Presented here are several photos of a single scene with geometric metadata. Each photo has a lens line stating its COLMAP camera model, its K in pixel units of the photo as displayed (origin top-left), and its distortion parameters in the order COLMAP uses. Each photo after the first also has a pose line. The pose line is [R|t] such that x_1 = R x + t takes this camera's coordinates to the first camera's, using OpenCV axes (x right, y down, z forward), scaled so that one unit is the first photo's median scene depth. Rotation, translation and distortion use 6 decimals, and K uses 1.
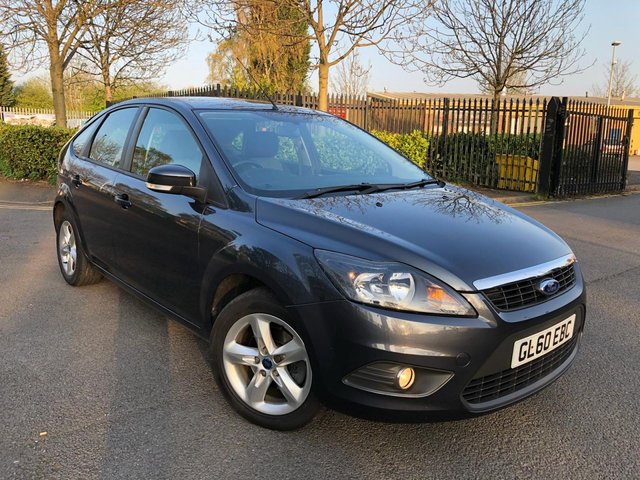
lens RADIAL K [[537.9, 0, 315.0], [0, 537.9, 238.4], [0, 0, 1]] dist [-0.020381, 0.054868]
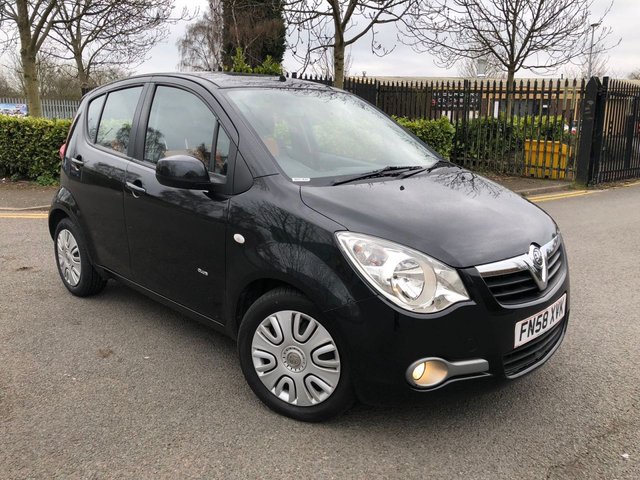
lens RADIAL K [[537.9, 0, 317.7], [0, 537.9, 239.7], [0, 0, 1]] dist [-0.020381, 0.054868]
pose [[0.997616, -0.030183, 0.062059, -0.068780], [0.028498, 0.999206, 0.027861, -0.017598], [-0.062851, -0.026026, 0.997684, 0.078099]]
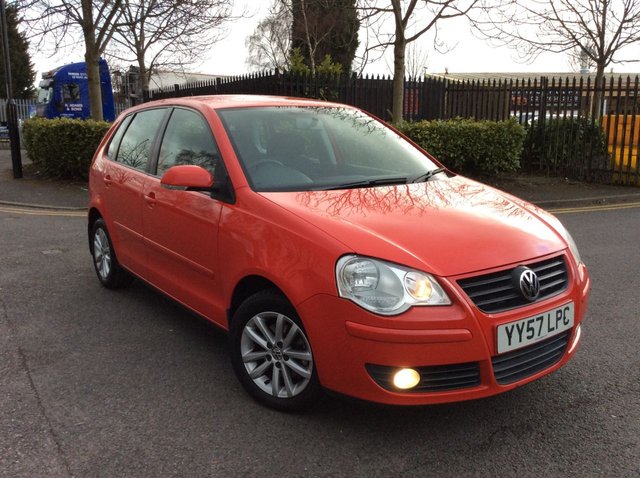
lens RADIAL K [[600.3, 0, 316.3], [0, 600.3, 240.5], [0, 0, 1]] dist [0.003366, 0.000000]
pose [[0.997534, -0.006312, -0.069907, -0.041561], [0.006428, 0.999978, 0.001423, -0.007696], [0.069897, -0.001869, 0.997552, 0.031869]]
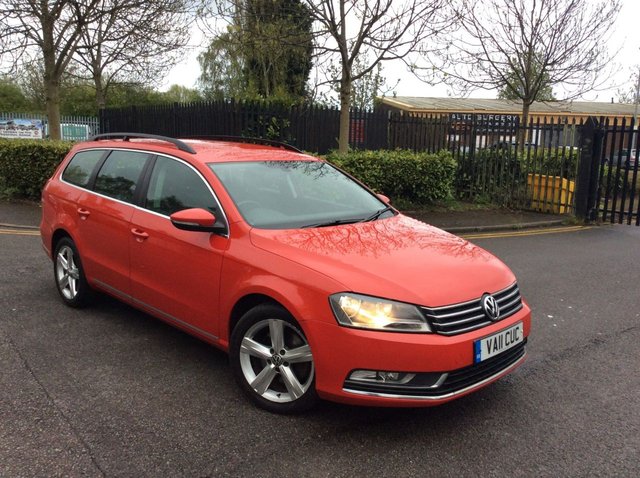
lens RADIAL K [[600.3, 0, 325.3], [0, 600.3, 239.5], [0, 0, 1]] dist [0.003366, 0.000000]
pose [[0.999671, 0.004095, 0.025303, -0.036871], [-0.003503, 0.999721, -0.023380, -0.014369], [-0.025392, 0.023284, 0.999406, -0.032017]]
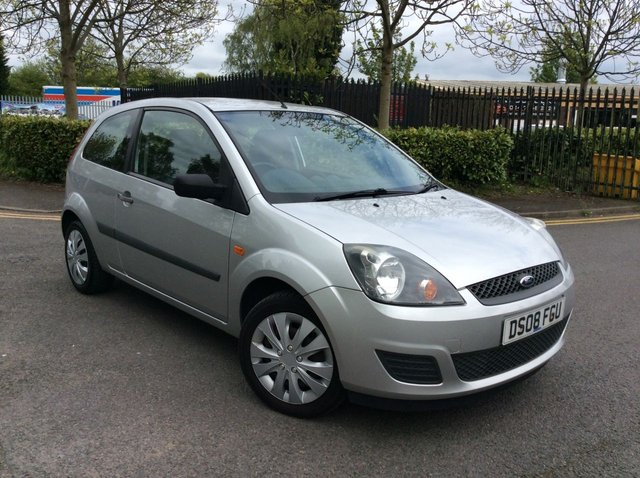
lens RADIAL K [[600.3, 0, 319.8], [0, 600.3, 239.3], [0, 0, 1]] dist [0.003366, 0.000000]
pose [[0.999630, 0.009453, -0.025508, -0.050714], [-0.009603, 0.999937, -0.005749, -0.013477], [0.025452, 0.005992, 0.999658, 0.051722]]
